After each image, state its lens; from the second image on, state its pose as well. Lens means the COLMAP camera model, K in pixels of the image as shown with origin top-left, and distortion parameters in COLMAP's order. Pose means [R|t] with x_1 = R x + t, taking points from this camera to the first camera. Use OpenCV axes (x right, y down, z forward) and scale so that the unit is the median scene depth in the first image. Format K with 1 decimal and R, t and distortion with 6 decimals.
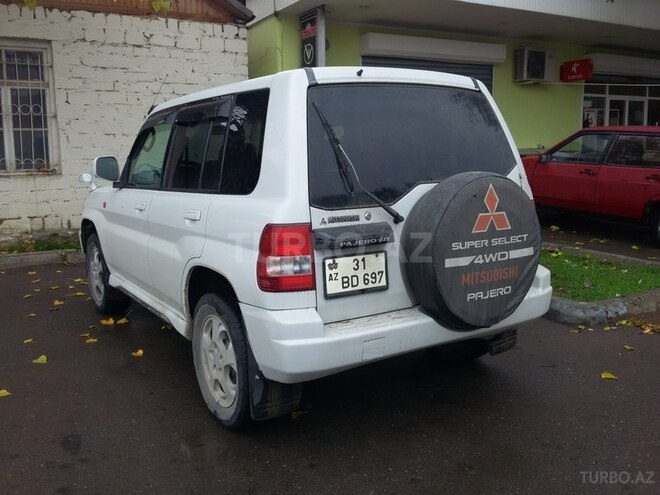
lens RADIAL K [[630.5, 0, 329.0], [0, 630.5, 248.7], [0, 0, 1]] dist [0.029731, 0.000000]
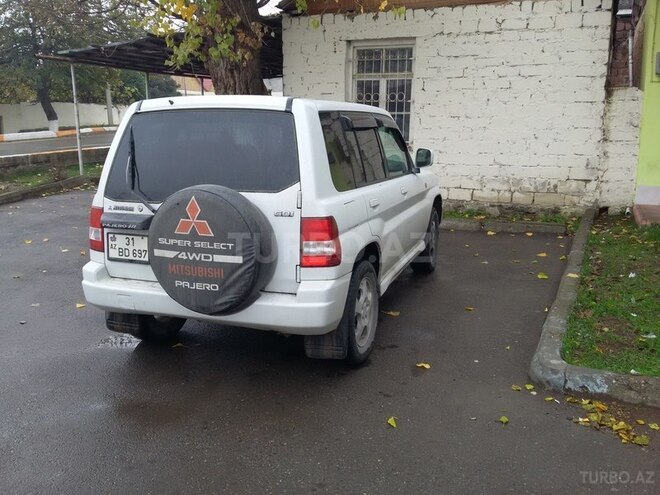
lens RADIAL K [[630.5, 0, 301.8], [0, 630.5, 244.9], [0, 0, 1]] dist [0.029731, 0.000000]
pose [[0.589362, 0.173891, -0.788932, 1.320040], [-0.134465, 0.984052, 0.116448, -0.175272], [0.796600, 0.037453, 0.603346, 0.426156]]
